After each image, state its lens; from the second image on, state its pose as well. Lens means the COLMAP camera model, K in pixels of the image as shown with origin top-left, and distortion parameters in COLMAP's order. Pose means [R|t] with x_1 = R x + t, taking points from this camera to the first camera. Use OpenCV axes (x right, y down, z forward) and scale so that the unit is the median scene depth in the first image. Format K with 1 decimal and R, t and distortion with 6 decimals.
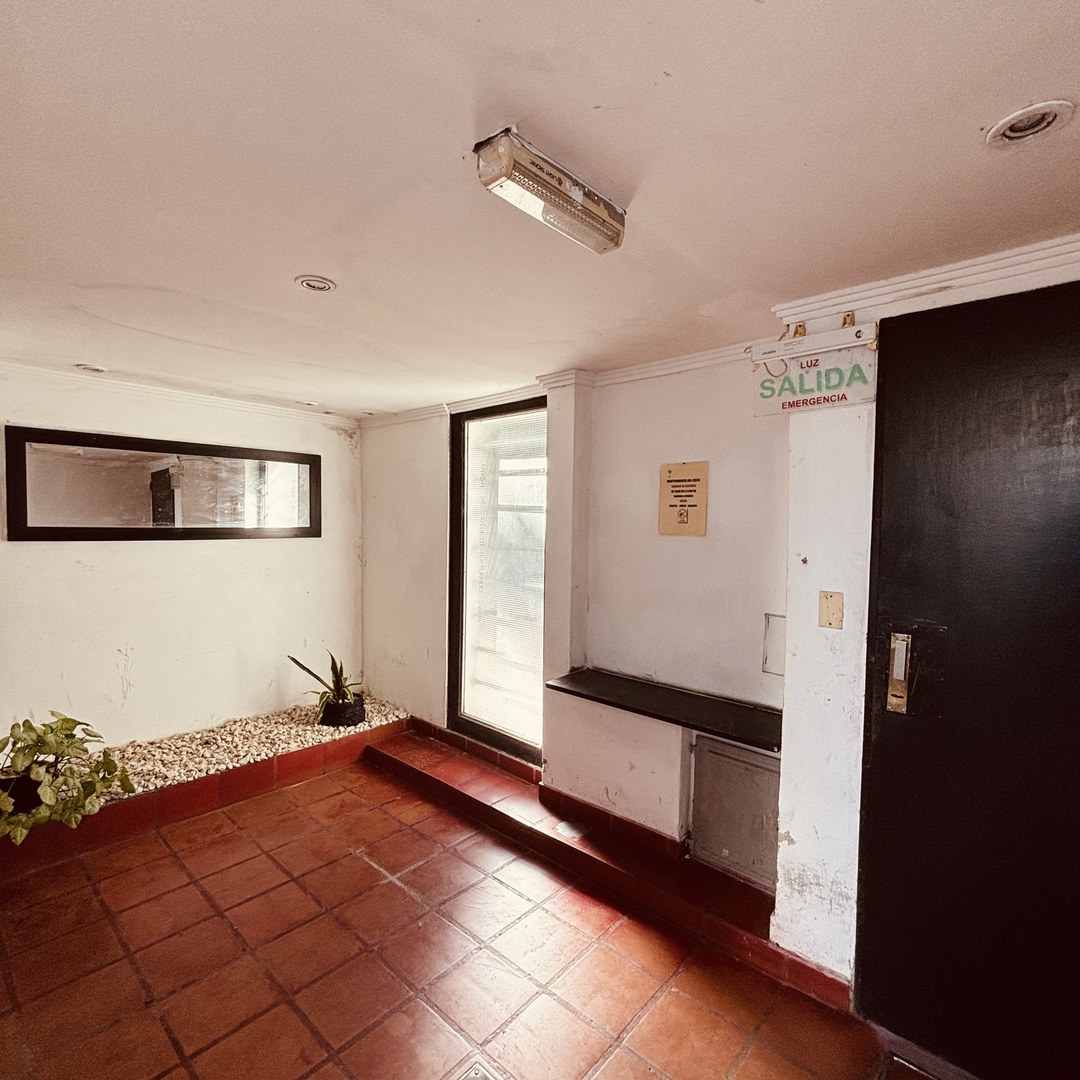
lens RADIAL K [[573.3, 0, 540.0], [0, 573.3, 540.0], [0, 0, 1]] dist [-0.003575, 0.003154]
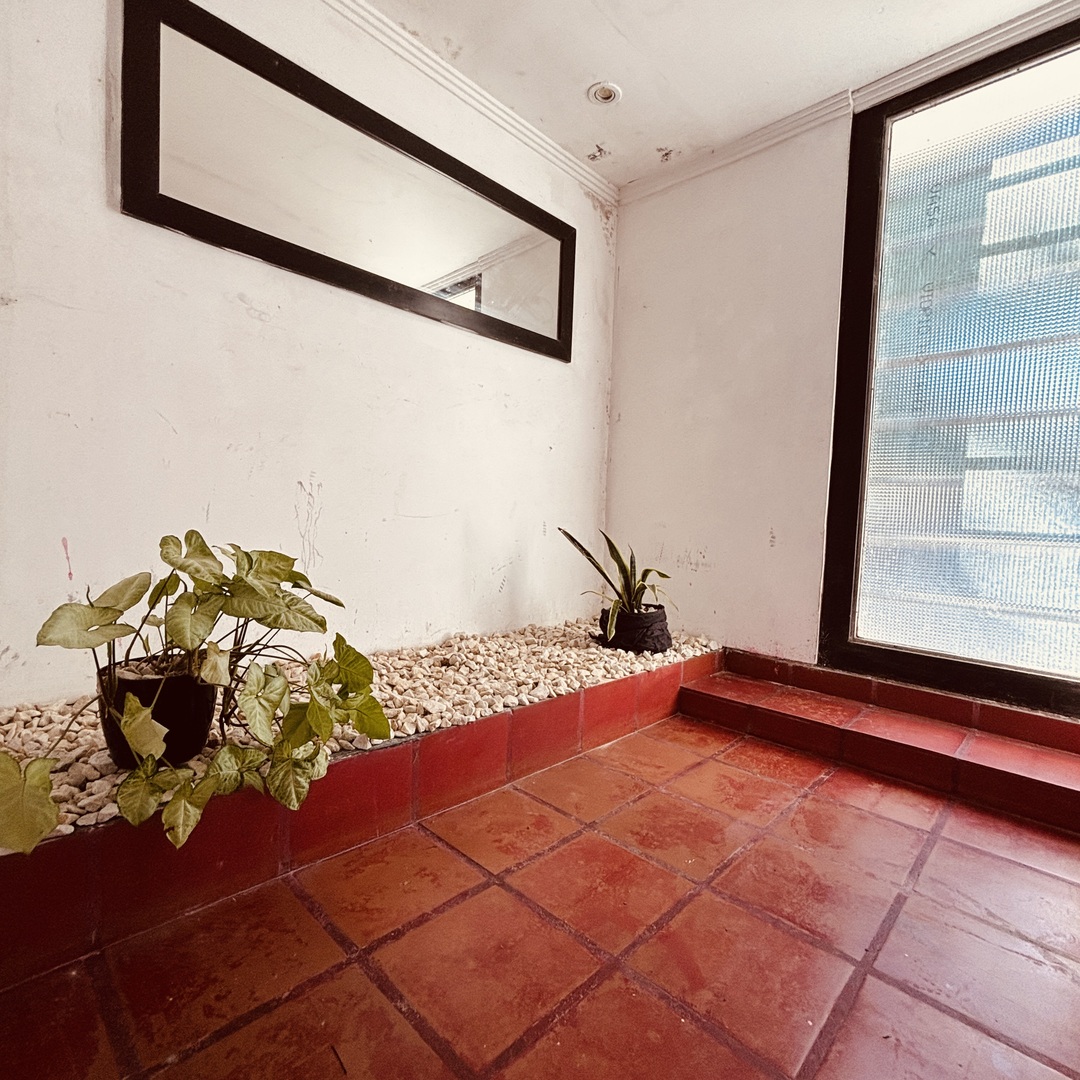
lens RADIAL K [[573.3, 0, 540.0], [0, 573.3, 540.0], [0, 0, 1]] dist [-0.003575, 0.003154]
pose [[0.999178, 0.026996, -0.030241, -0.477032], [-0.026932, 0.999634, 0.002529, 0.231251], [0.030298, -0.001712, 0.999539, 0.453207]]
